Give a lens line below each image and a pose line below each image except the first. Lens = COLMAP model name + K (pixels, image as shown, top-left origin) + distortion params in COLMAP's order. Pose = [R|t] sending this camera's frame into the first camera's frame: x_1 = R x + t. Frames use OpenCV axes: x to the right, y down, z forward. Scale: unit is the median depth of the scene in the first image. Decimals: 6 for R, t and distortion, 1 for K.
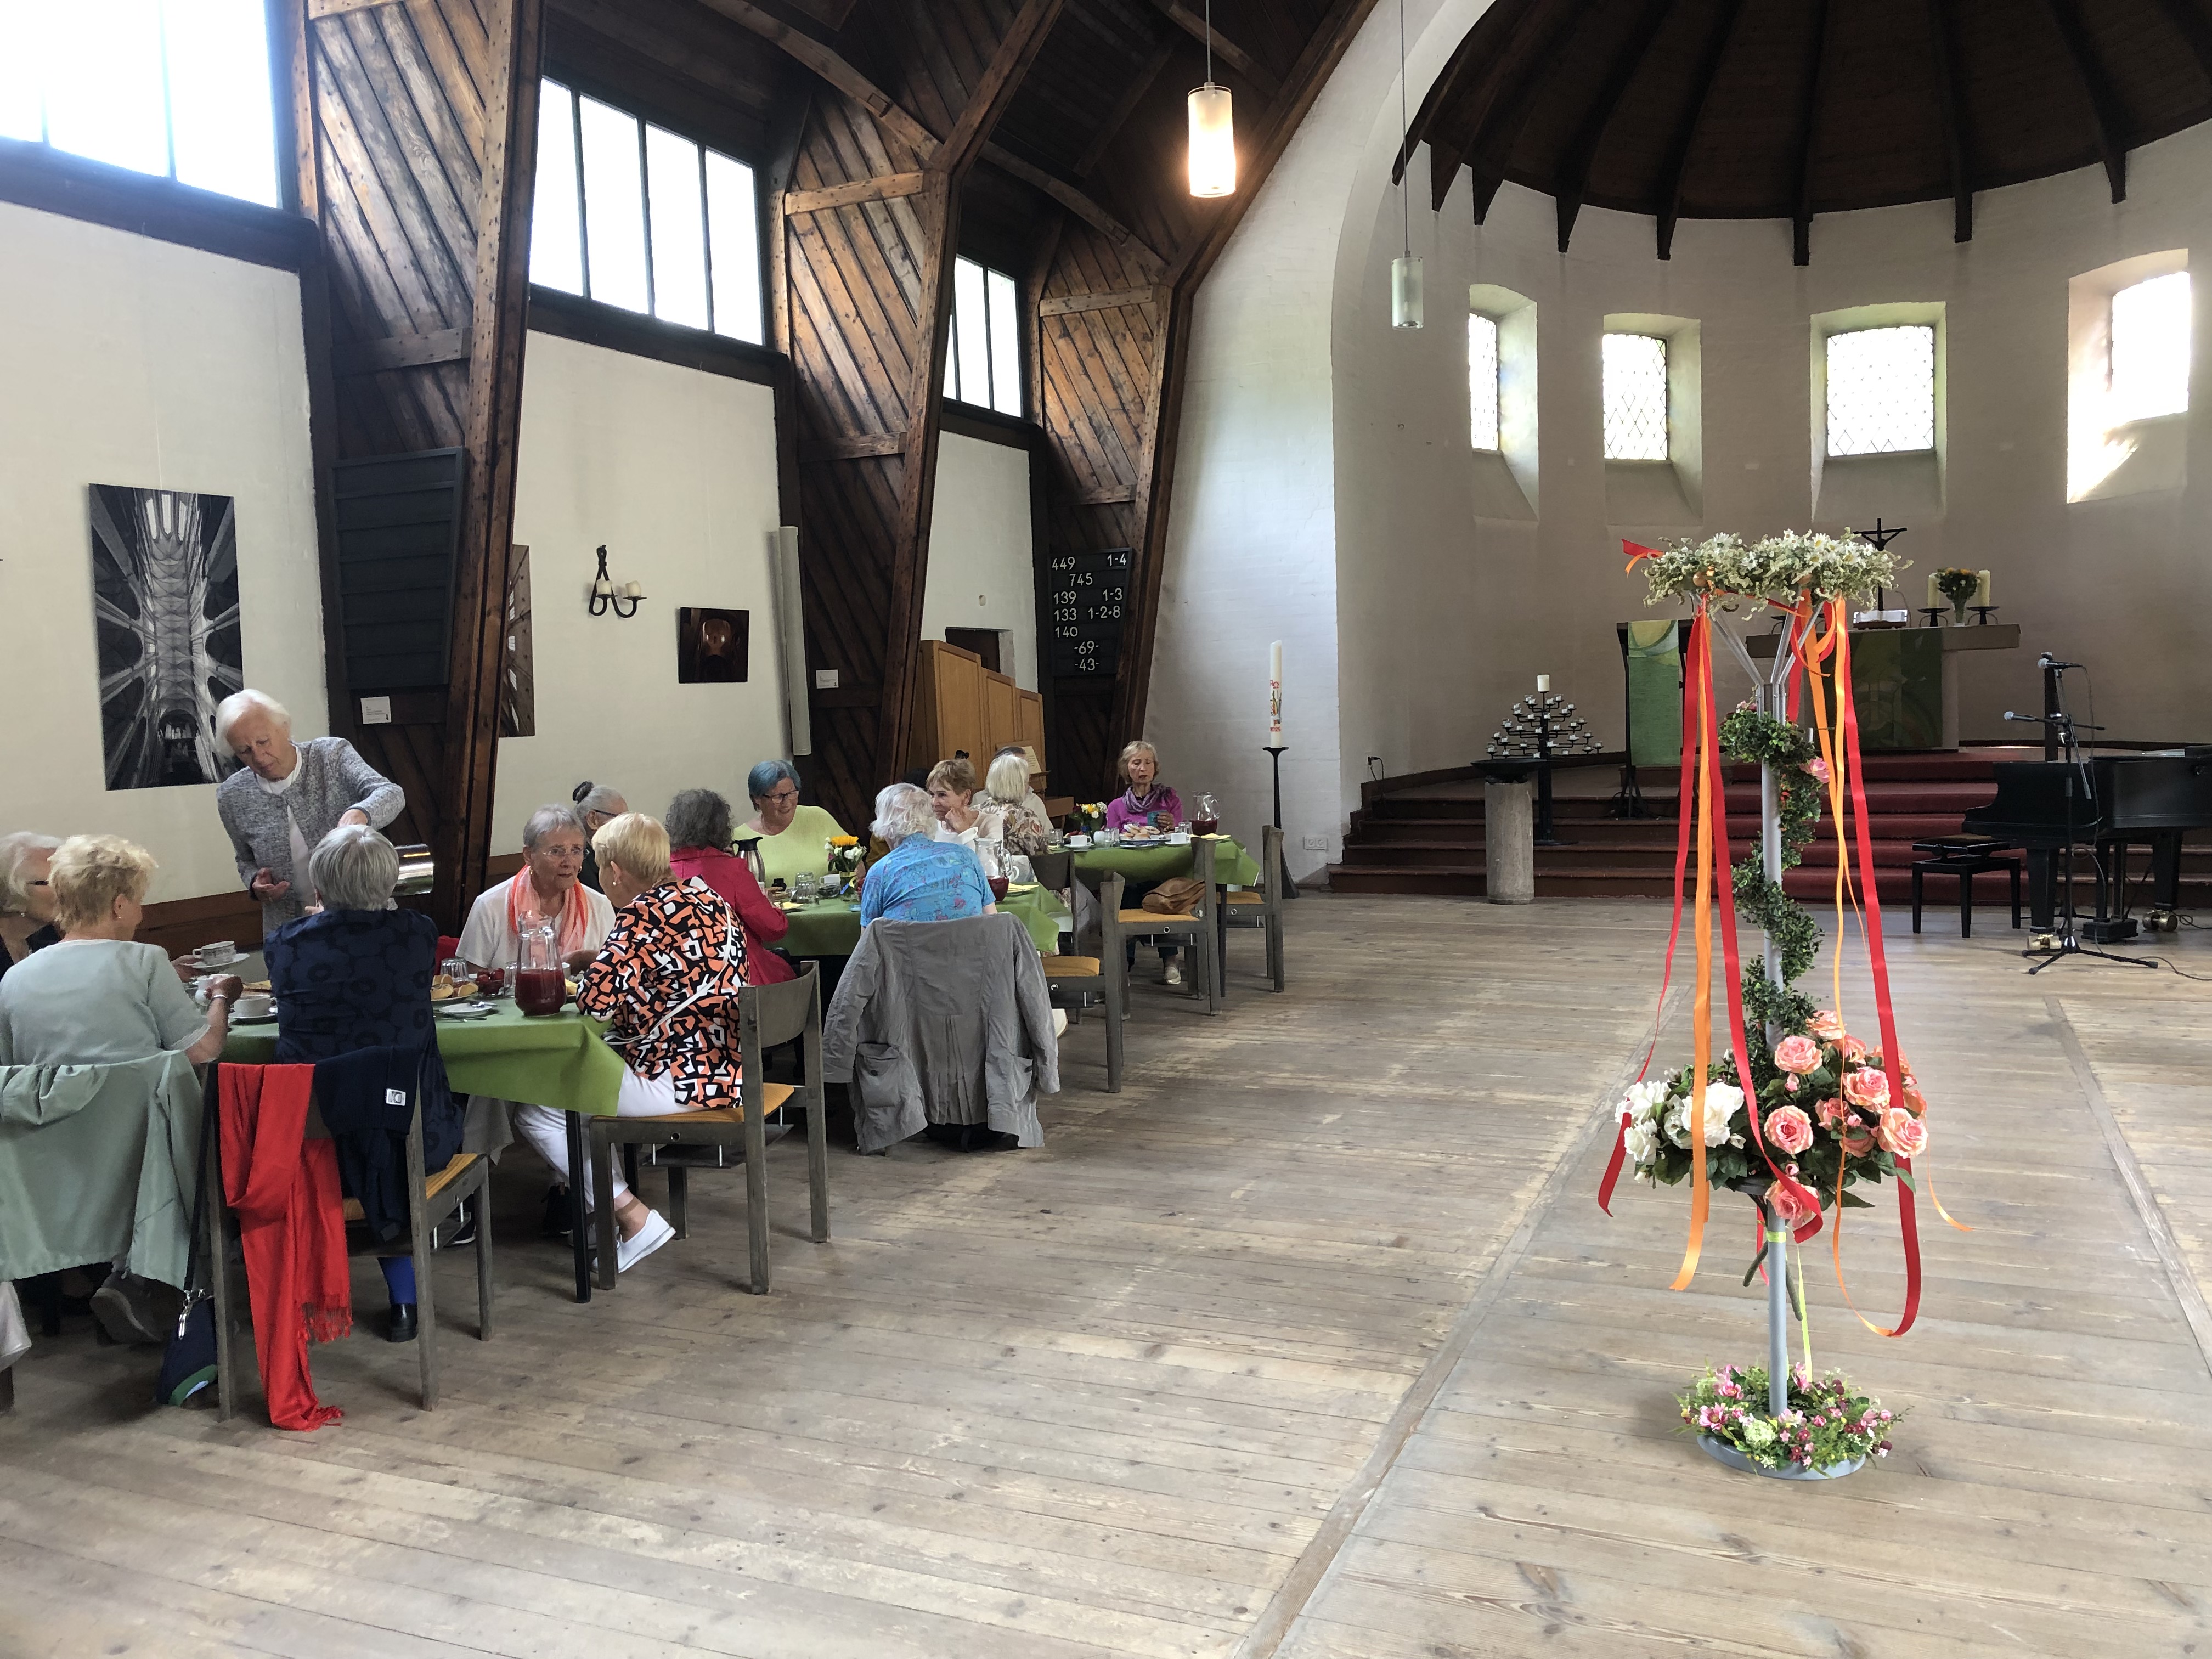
lens RADIAL K [[1799.8, 0, 1101.1], [0, 1799.8, 806.8], [0, 0, 1]] dist [0.039142, -0.026899]
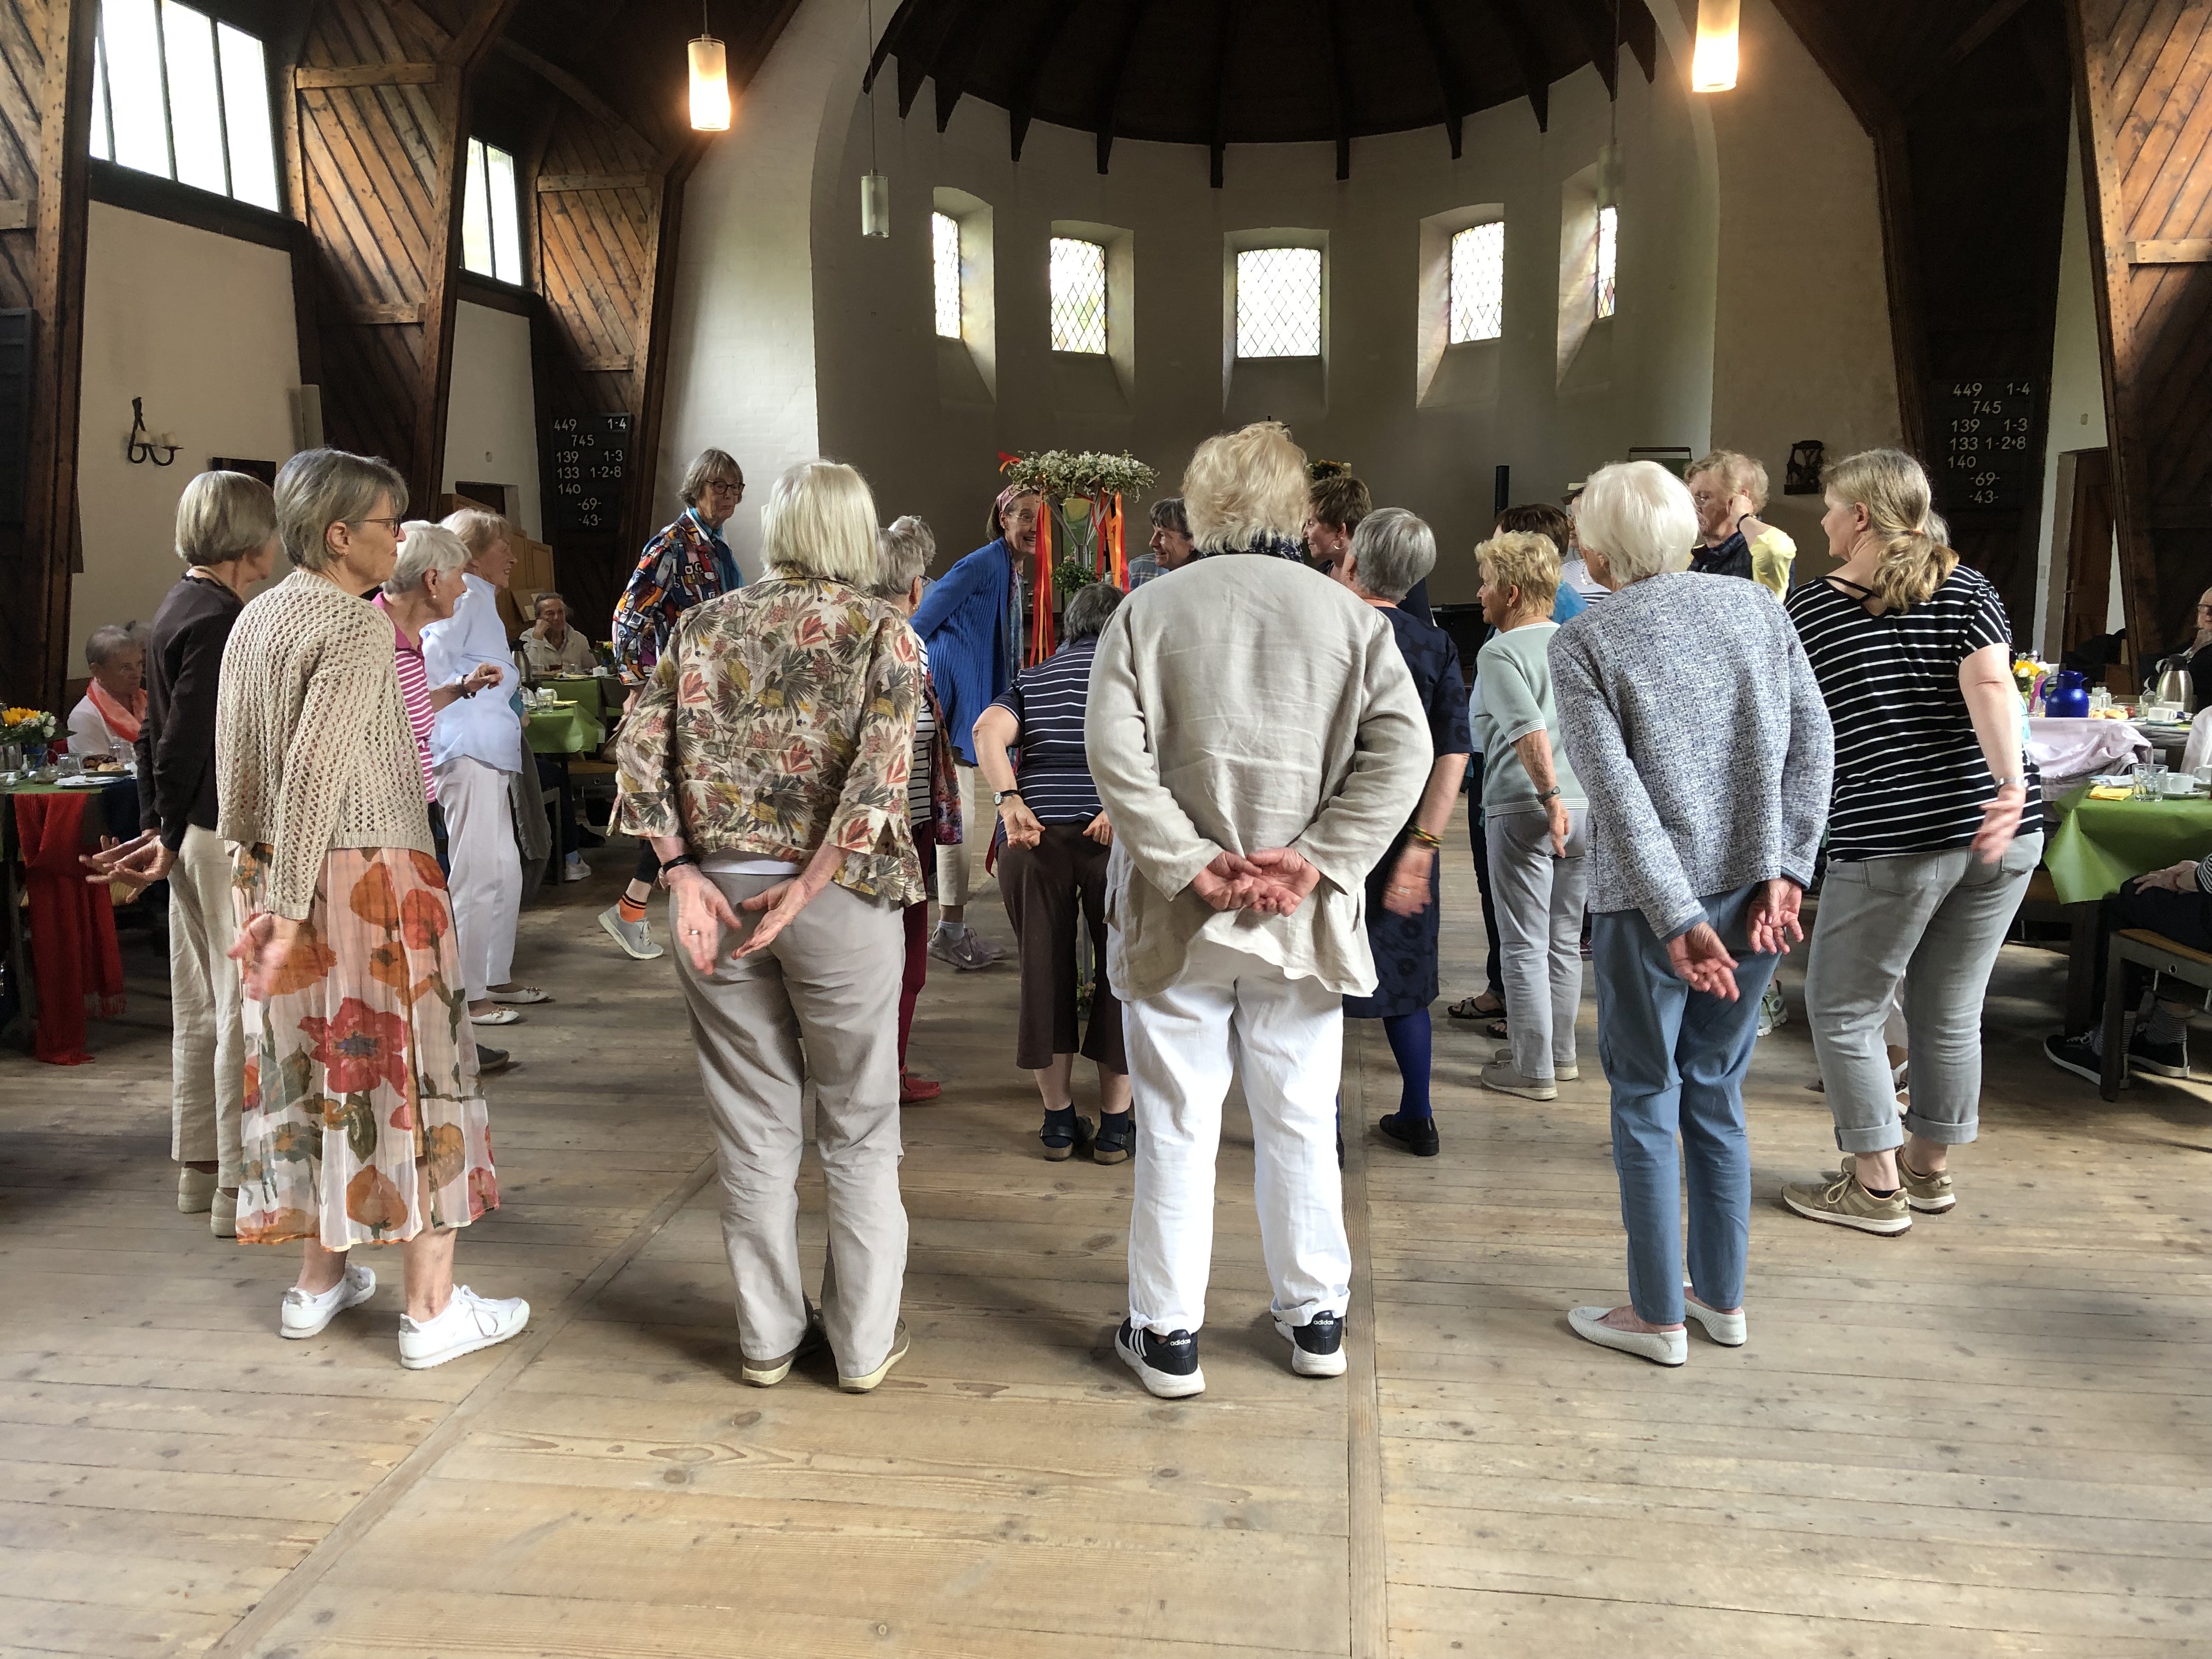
lens RADIAL K [[1799.8, 0, 1071.7], [0, 1799.8, 814.1], [0, 0, 1]] dist [0.039142, -0.026899]
pose [[0.964281, -0.017498, 0.264304, -0.024993], [-0.003438, 0.996905, 0.078539, 0.015864], [-0.264860, -0.076642, 0.961236, -0.197010]]
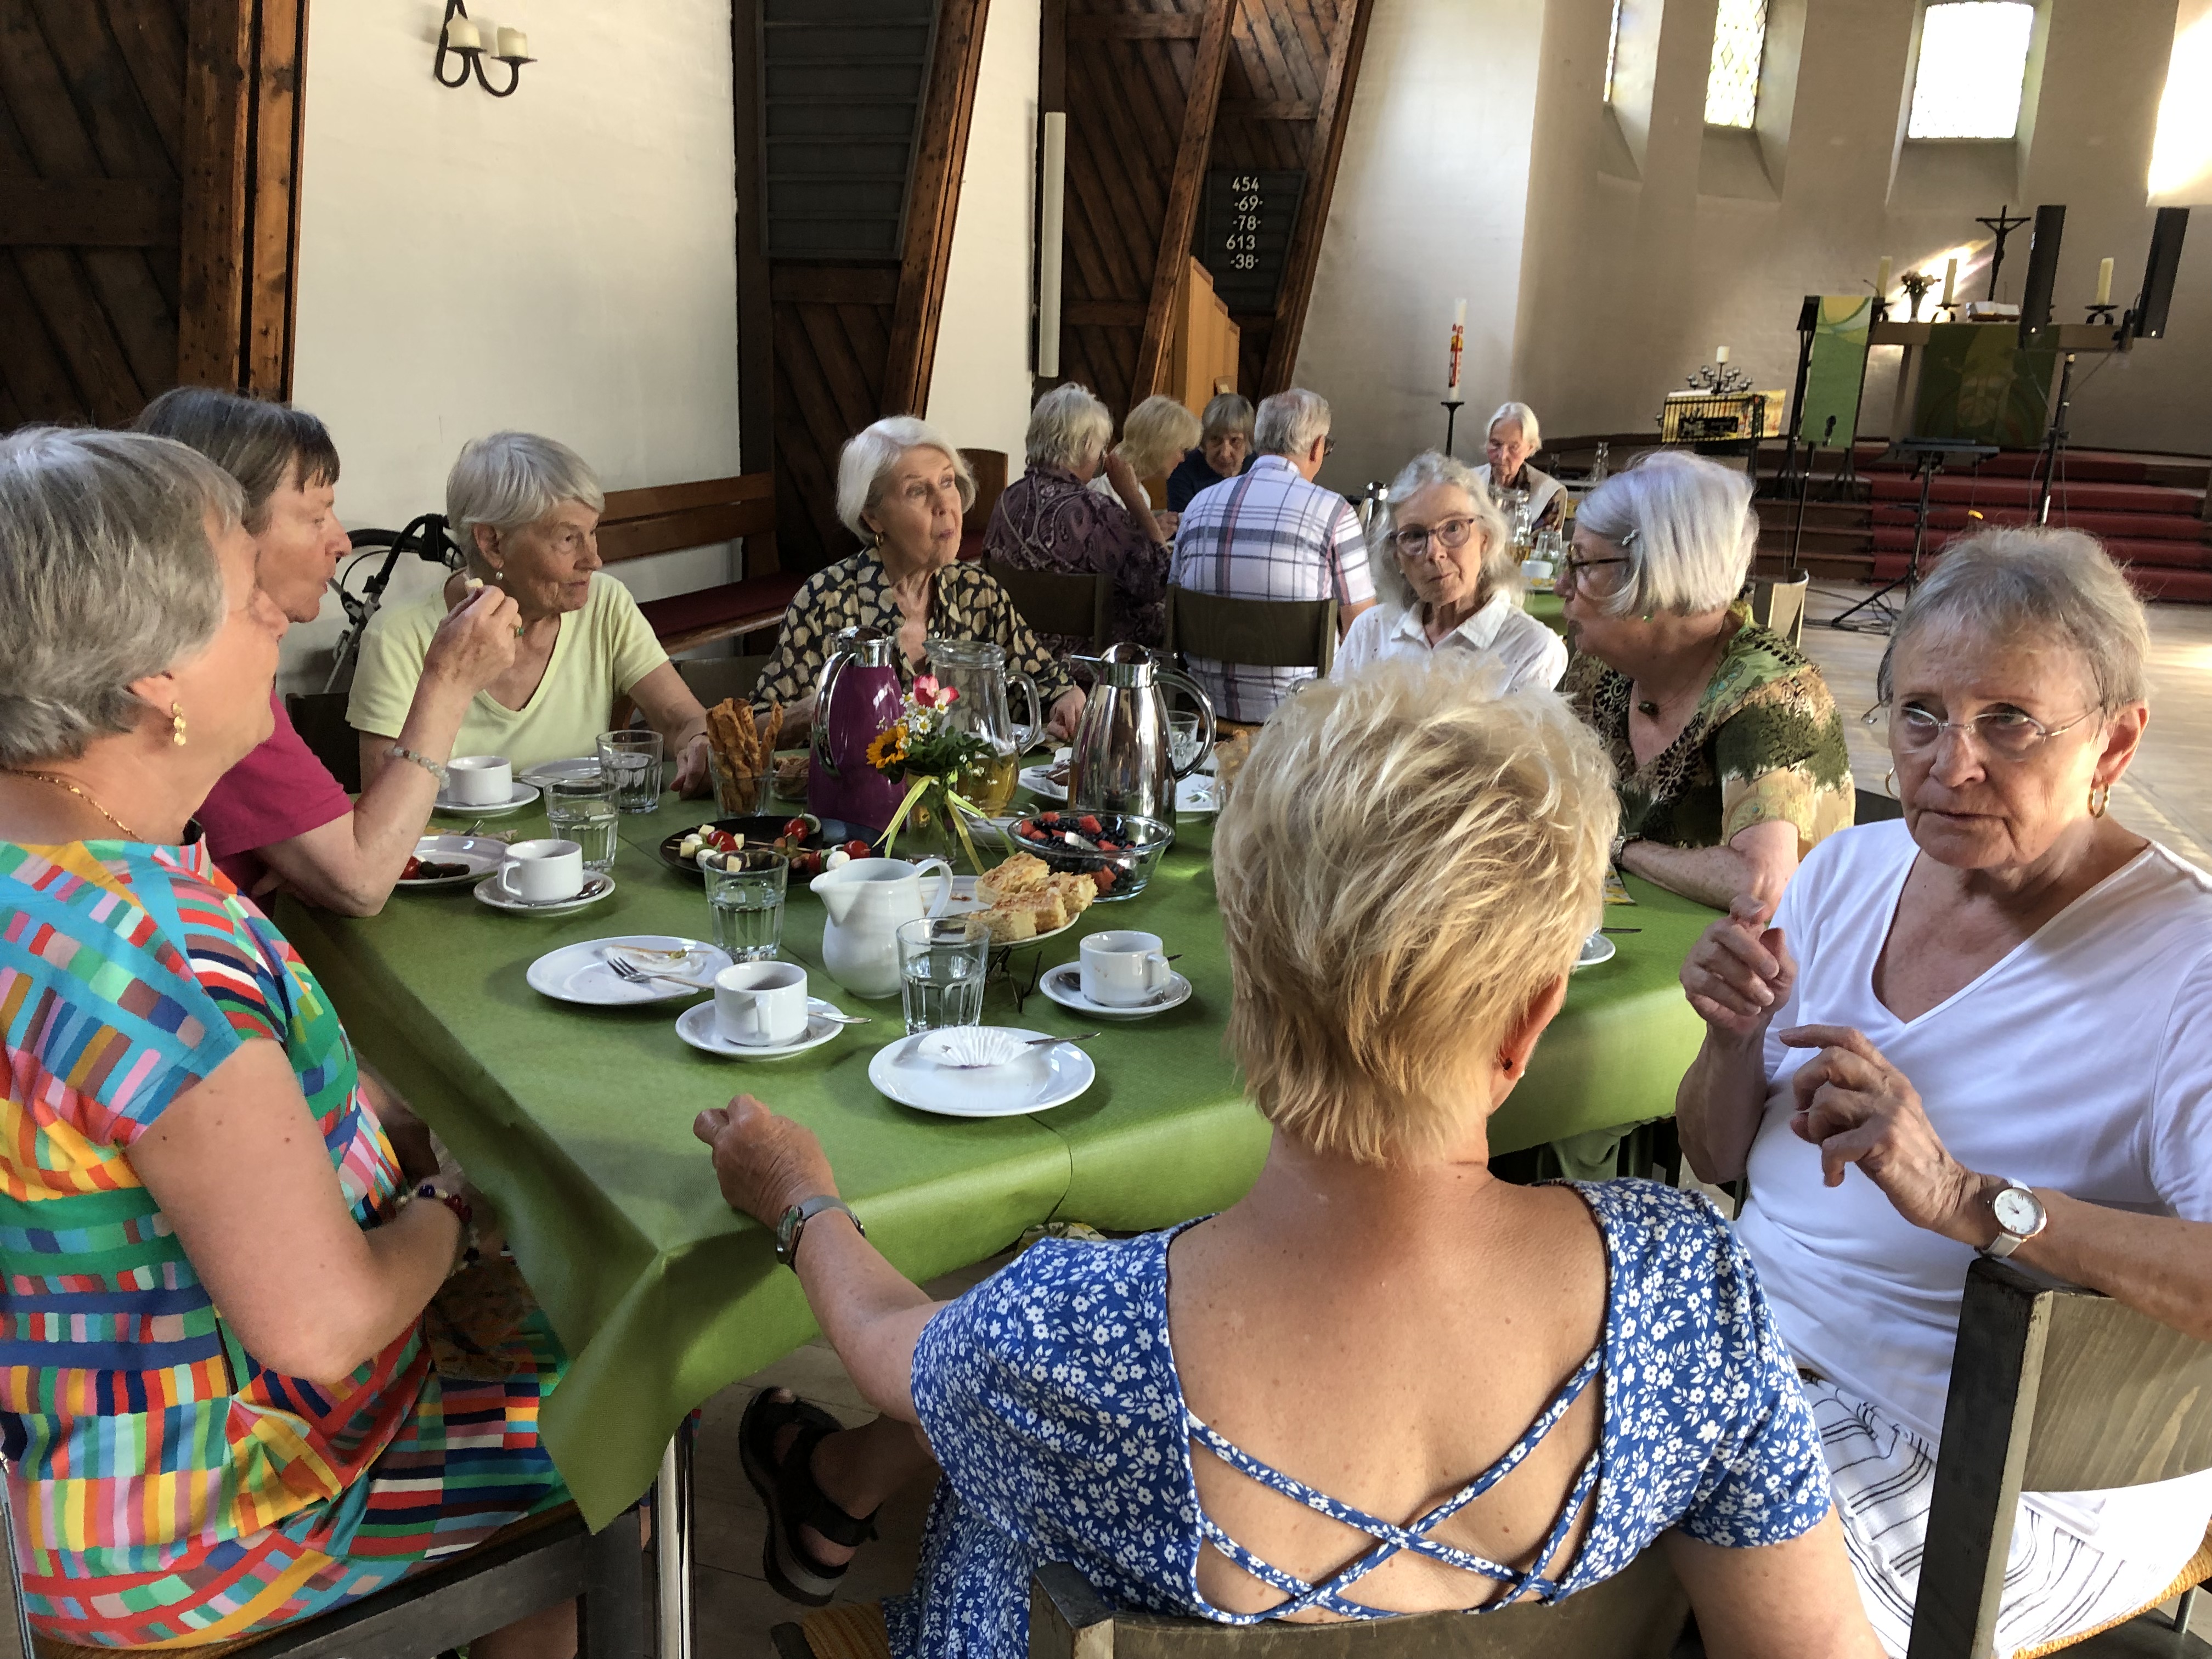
lens RADIAL K [[1799.8, 0, 1087.4], [0, 1799.8, 824.6], [0, 0, 1]] dist [0.039142, -0.026899]
pose [[0.990429, 0.038020, 0.132686, -0.271488], [-0.062866, 0.980073, 0.188429, 0.024038], [-0.122878, -0.194967, 0.973082, 0.040716]]
